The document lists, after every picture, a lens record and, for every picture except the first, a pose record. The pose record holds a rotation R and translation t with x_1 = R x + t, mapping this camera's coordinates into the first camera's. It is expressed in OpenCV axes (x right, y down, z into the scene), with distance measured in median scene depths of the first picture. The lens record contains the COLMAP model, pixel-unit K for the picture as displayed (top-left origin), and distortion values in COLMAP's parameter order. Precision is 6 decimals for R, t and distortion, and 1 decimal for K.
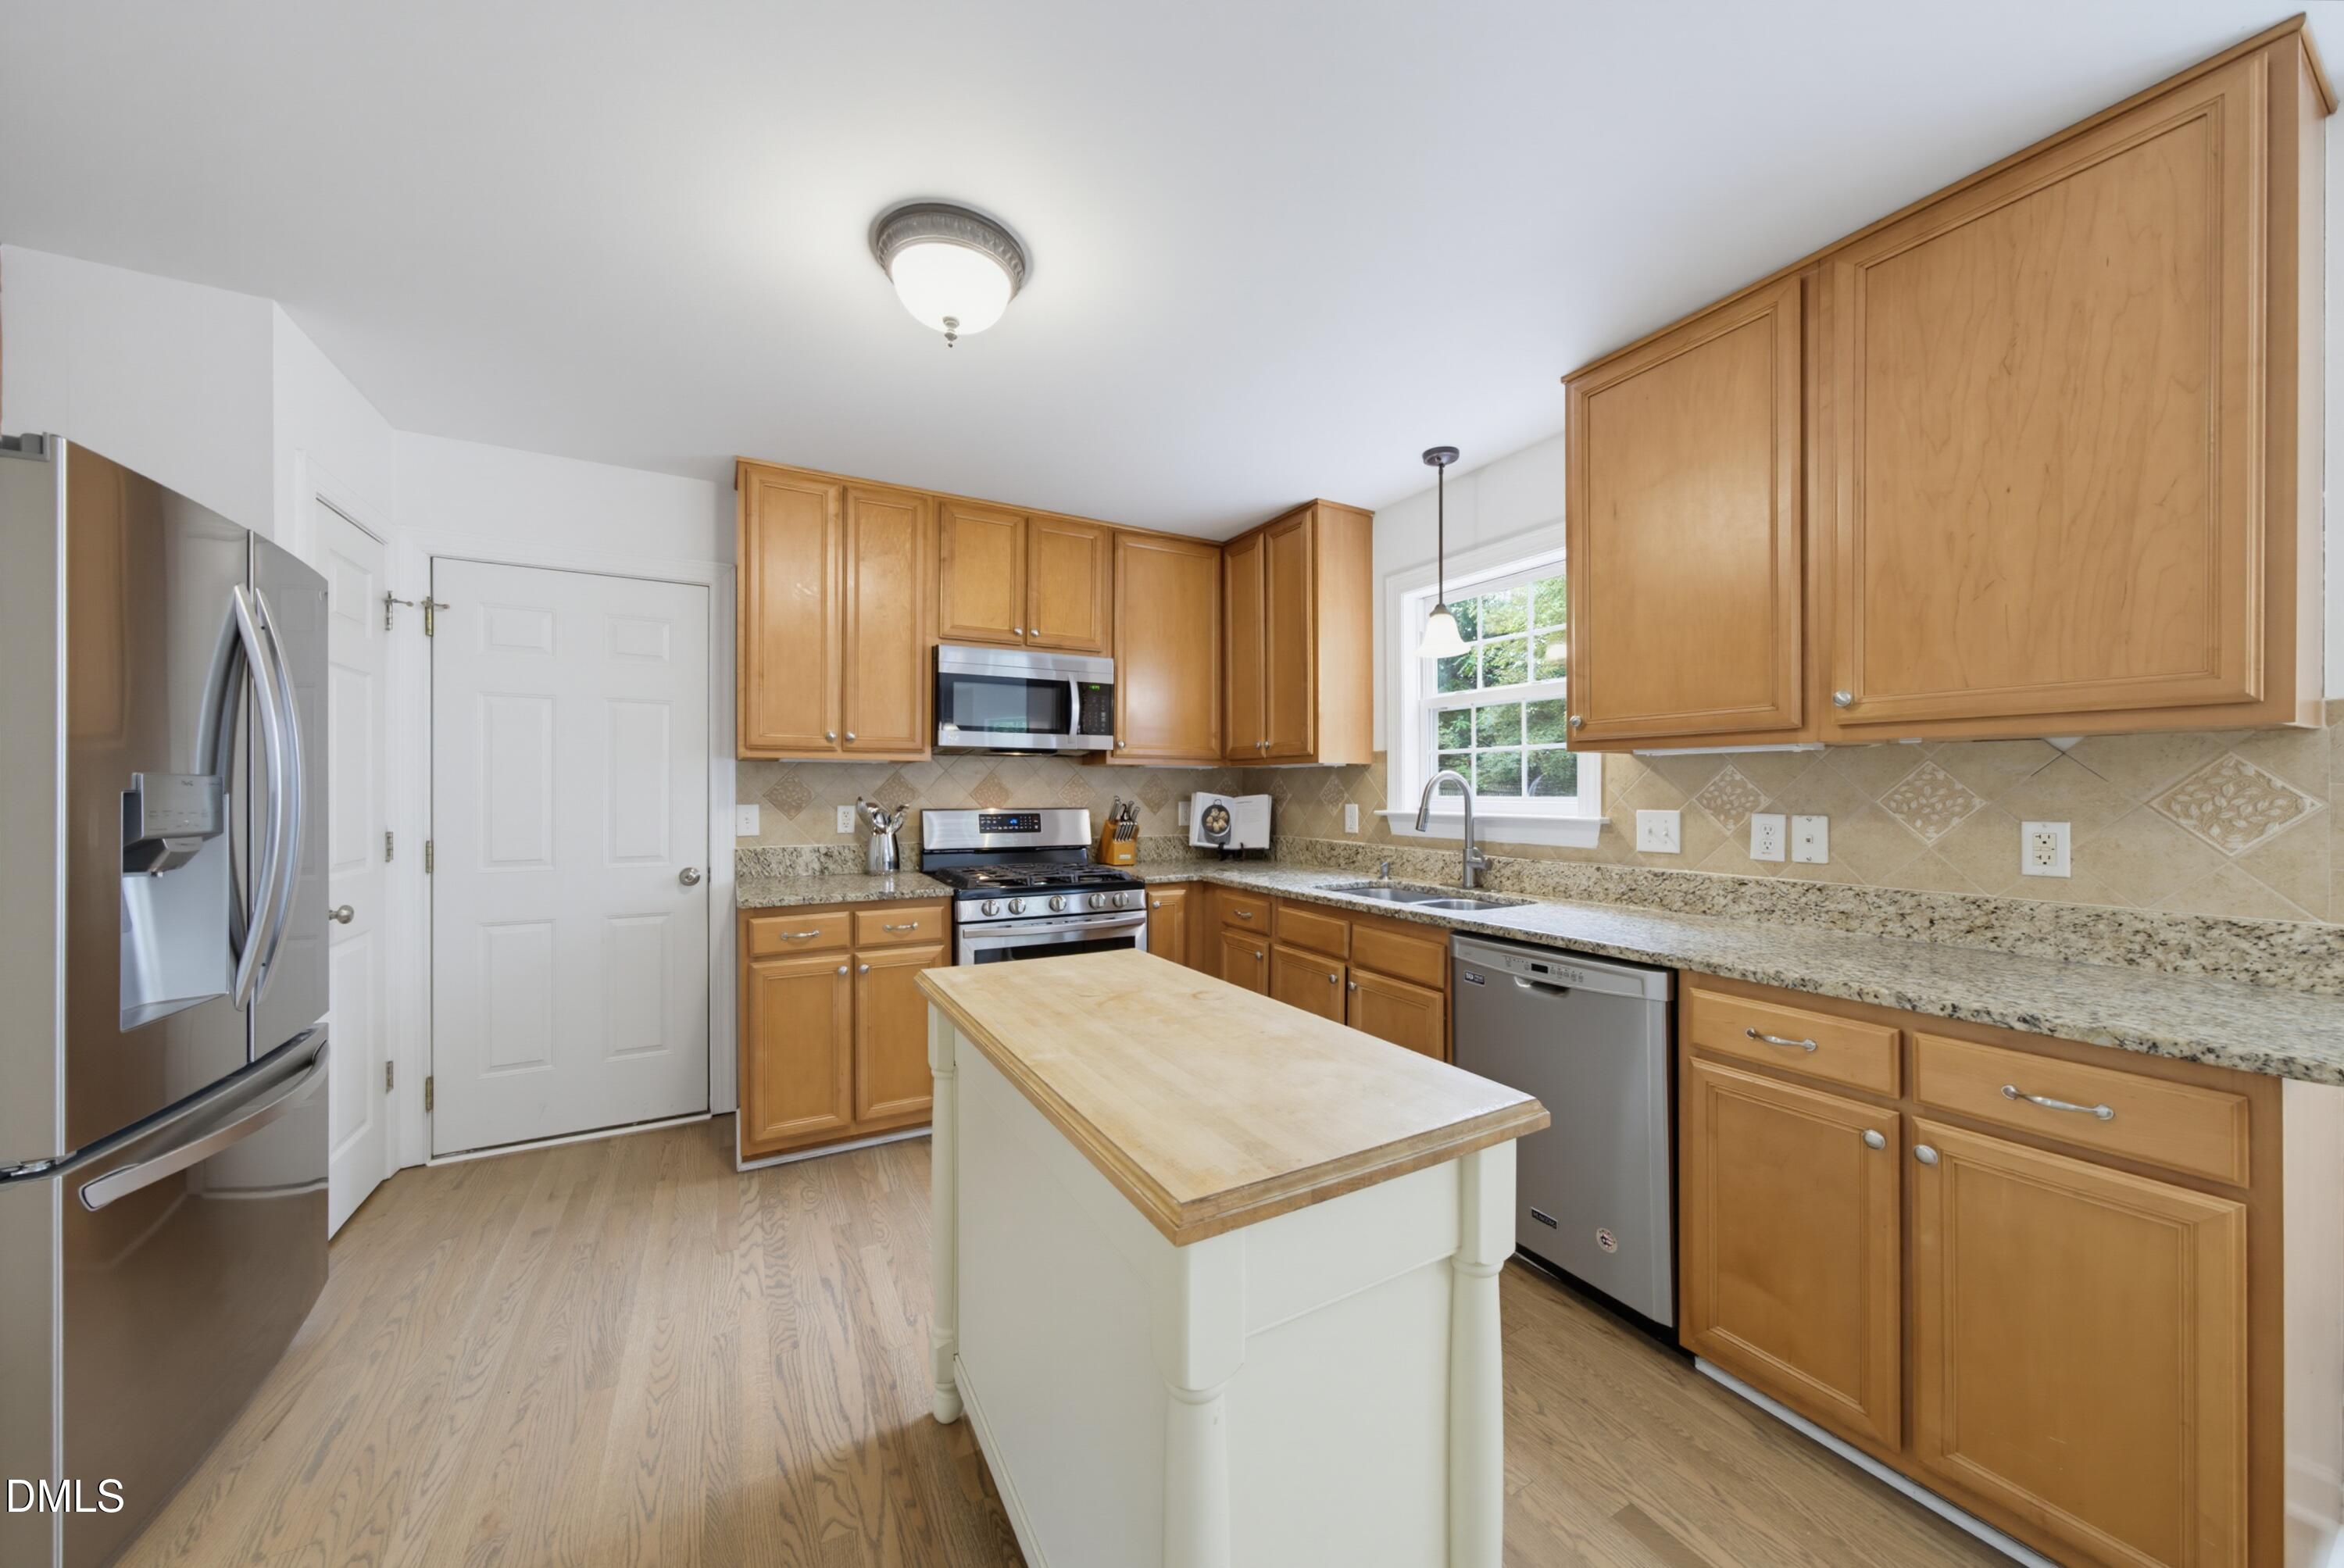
lens RADIAL K [[803.3, 0, 1148.0], [0, 803.3, 791.0], [0, 0, 1]] dist [-0.007799, 0.003533]
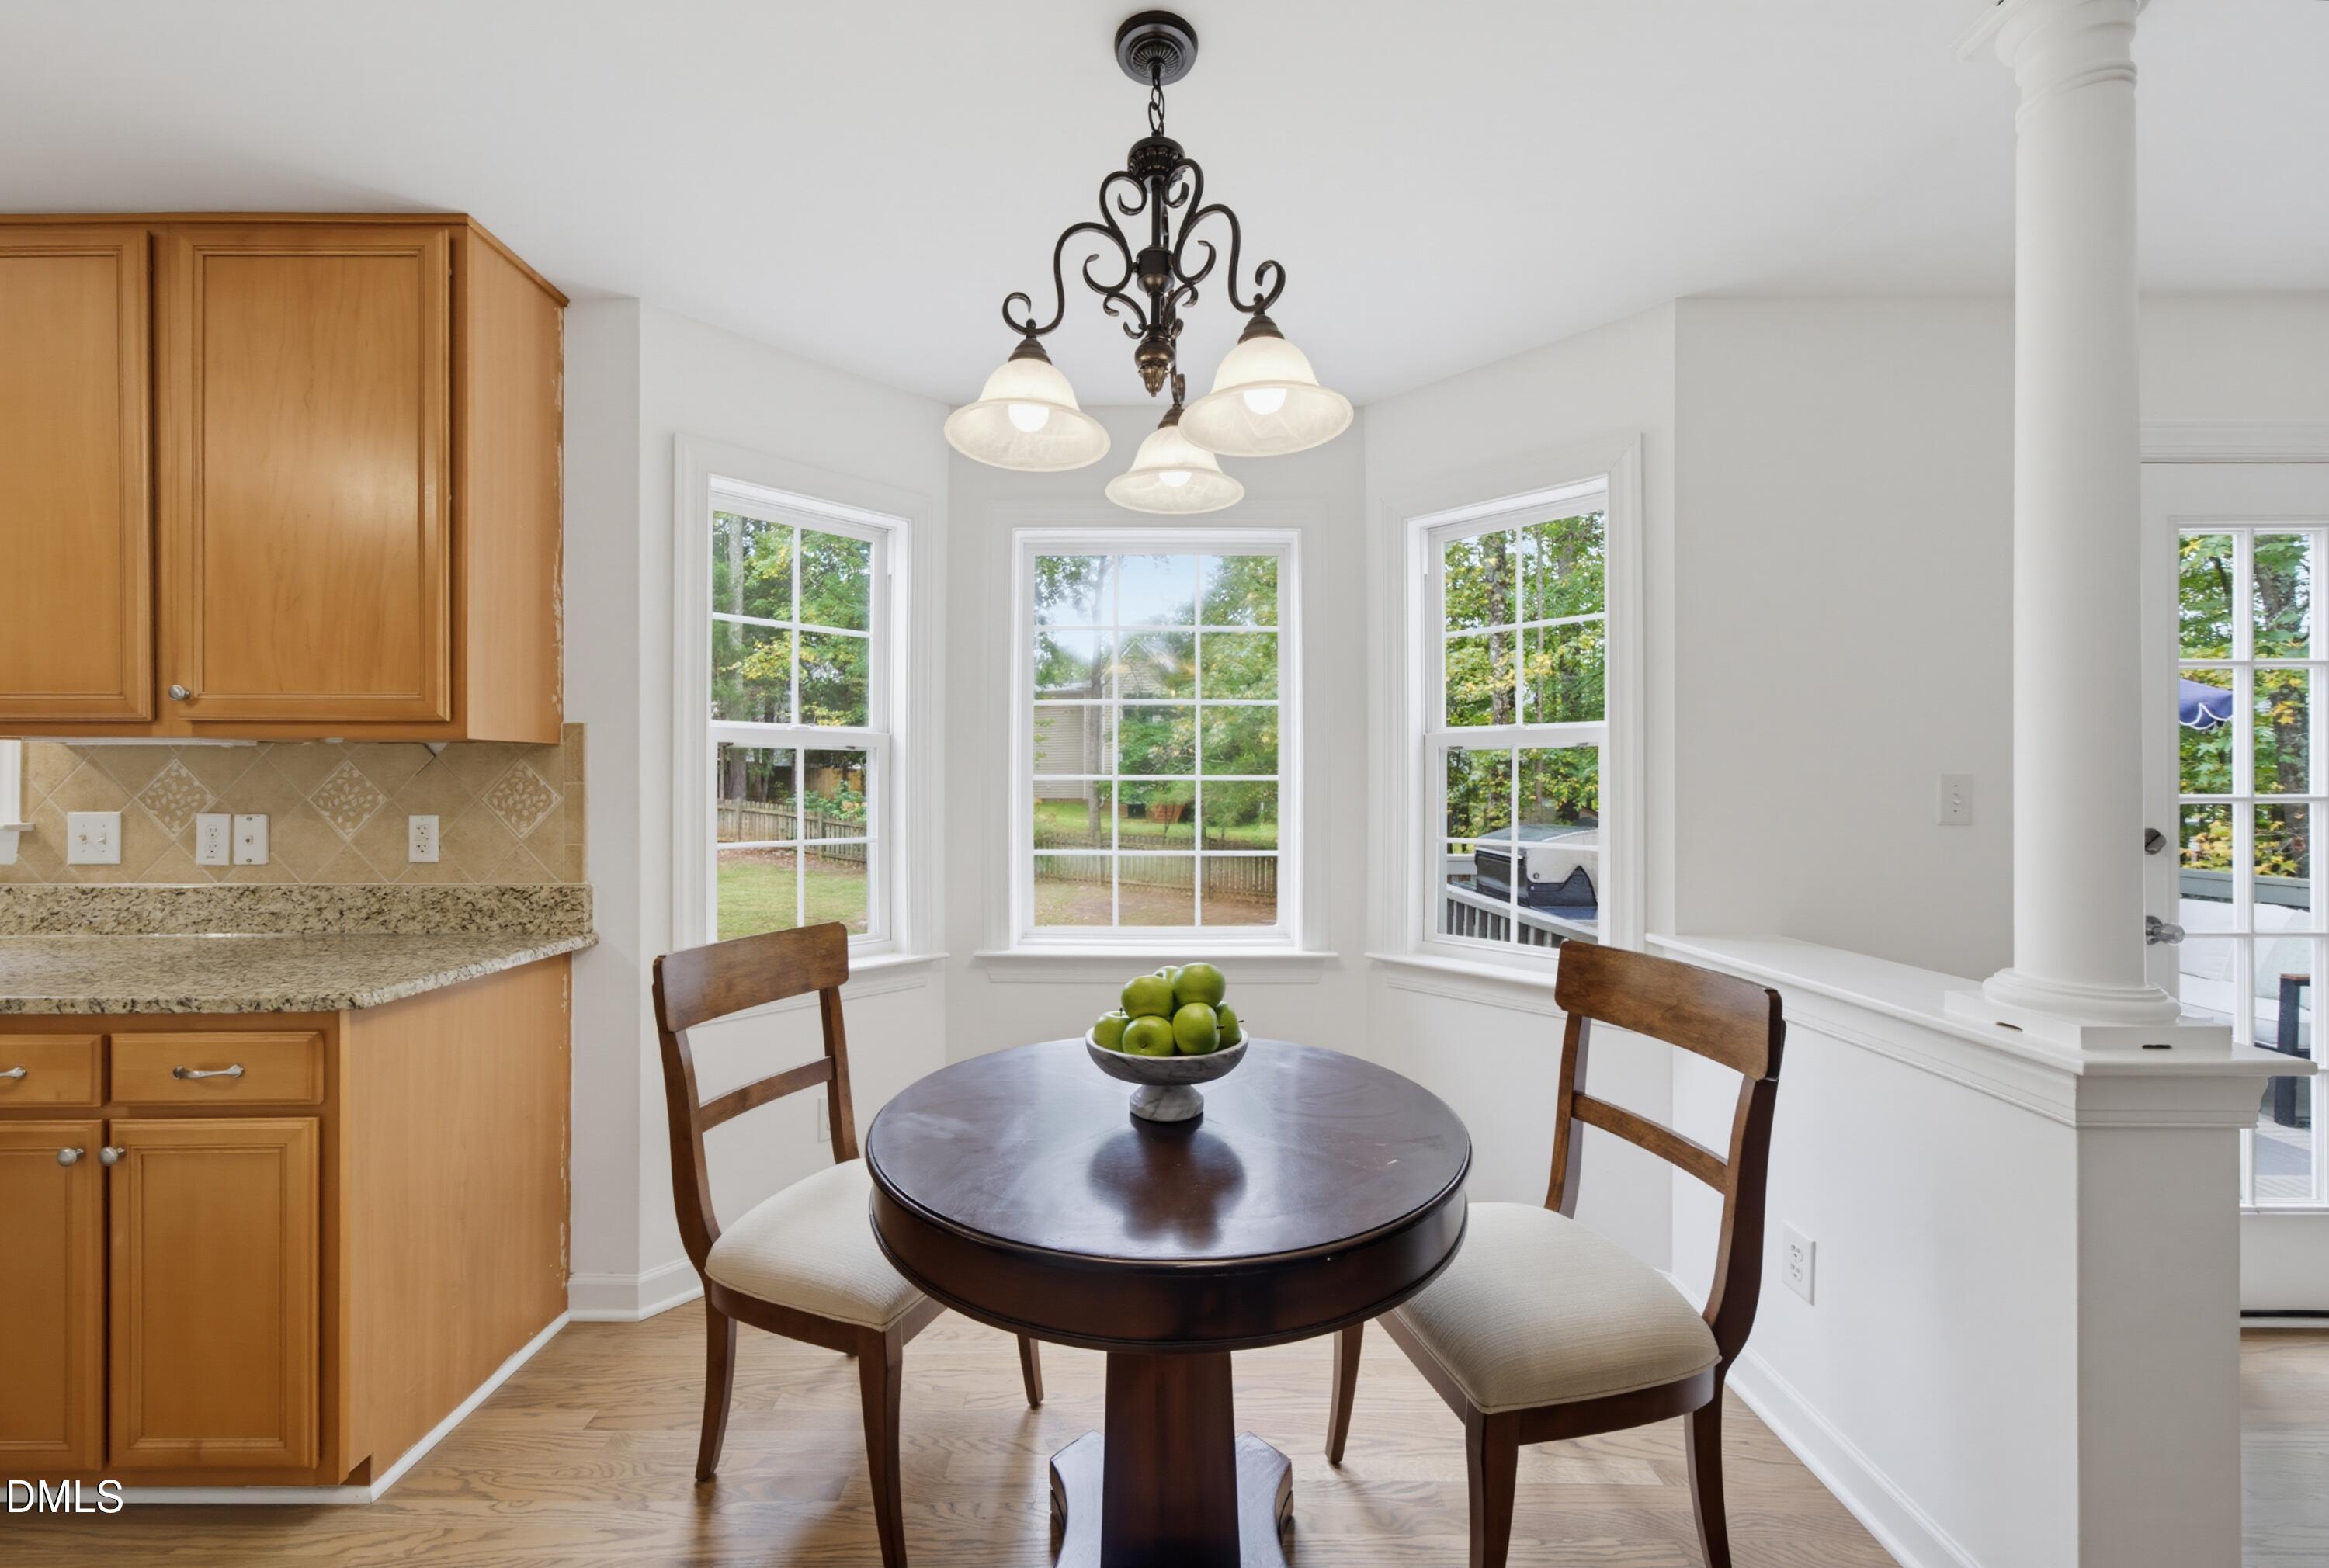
lens RADIAL K [[894.7, 0, 1152.9], [0, 894.7, 778.7], [0, 0, 1]] dist [-0.001042, 0.002282]
pose [[0.472311, 0.007091, 0.881404, 0.525053], [-0.000774, 0.999971, -0.007630, -0.005650], [-0.881432, 0.002921, 0.472302, -0.584959]]
